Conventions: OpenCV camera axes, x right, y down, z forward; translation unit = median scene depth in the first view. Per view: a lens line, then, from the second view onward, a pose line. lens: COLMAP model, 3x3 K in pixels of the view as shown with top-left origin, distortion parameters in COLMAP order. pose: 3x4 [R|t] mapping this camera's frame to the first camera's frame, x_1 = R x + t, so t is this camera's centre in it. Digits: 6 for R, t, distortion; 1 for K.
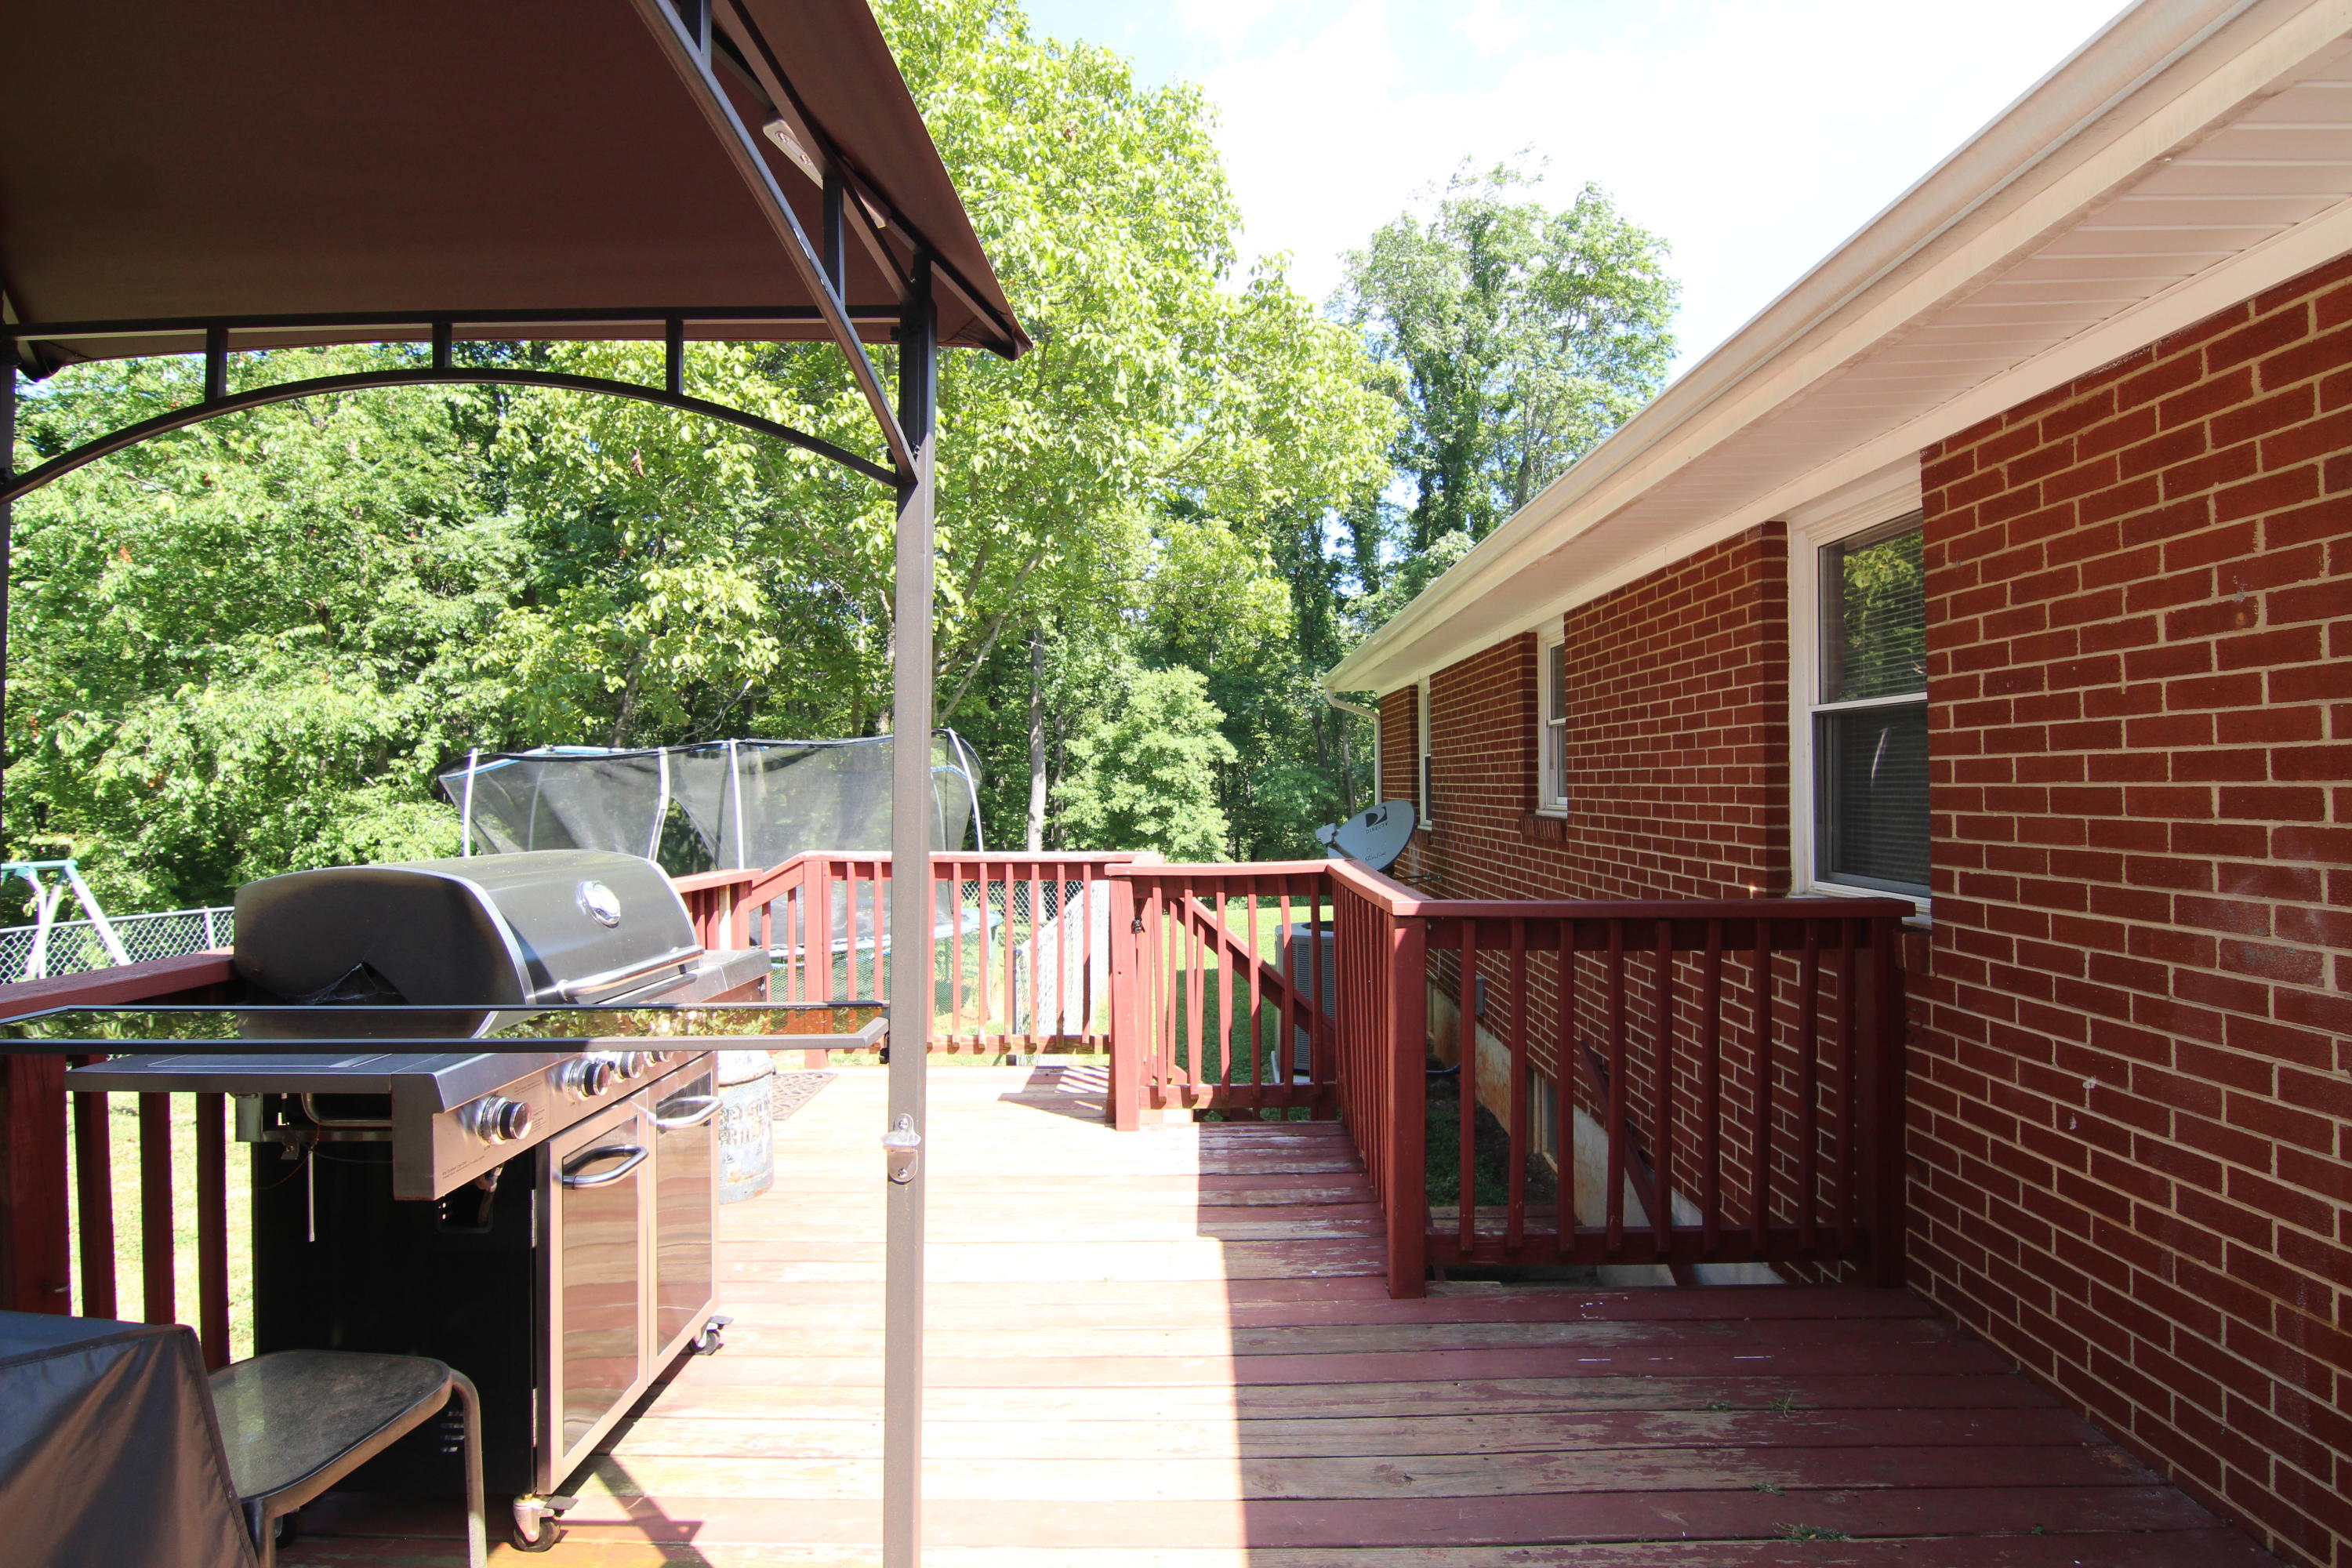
lens RADIAL K [[1198.6, 0, 1187.0], [0, 1198.6, 775.5], [0, 0, 1]] dist [0.001291, -0.023669]
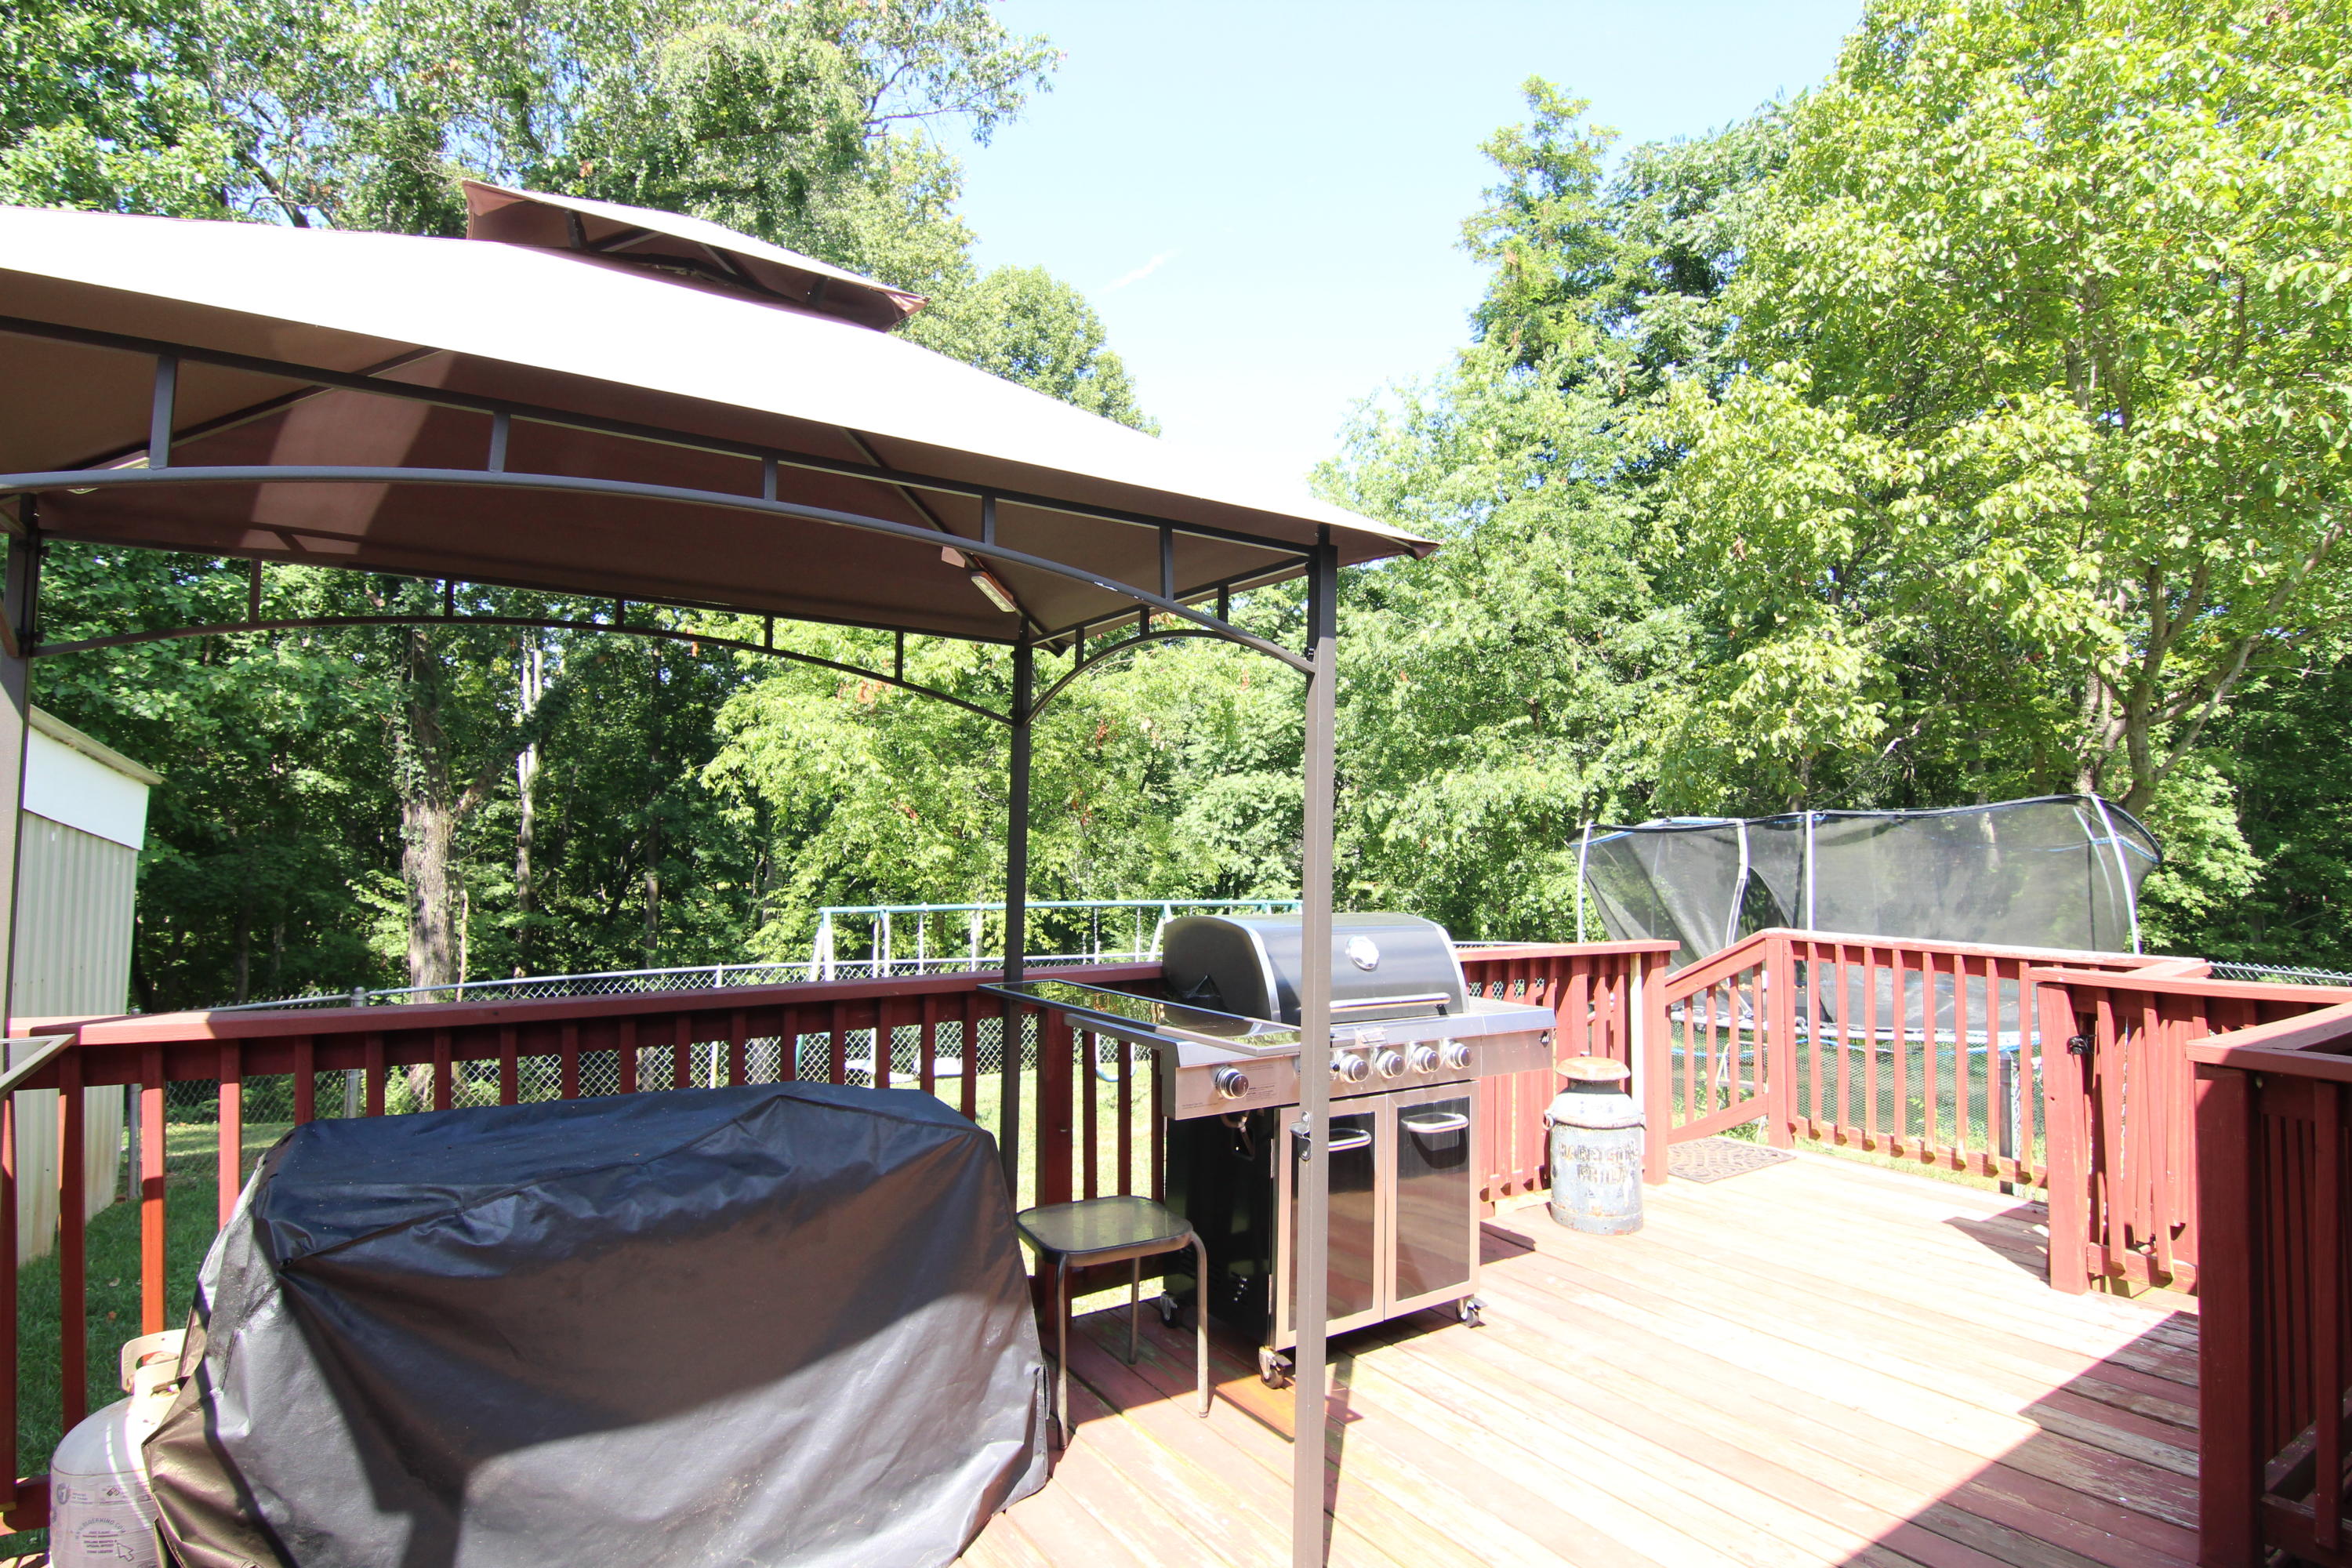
lens RADIAL K [[1201.4, 0, 1182.3], [0, 1201.4, 774.8], [0, 0, 1]] dist [-0.001256, -0.014480]
pose [[0.569077, -0.033896, -0.821585, 0.118304], [-0.008895, 0.998838, -0.047371, -0.006953], [0.822236, 0.034266, 0.568114, 0.005997]]
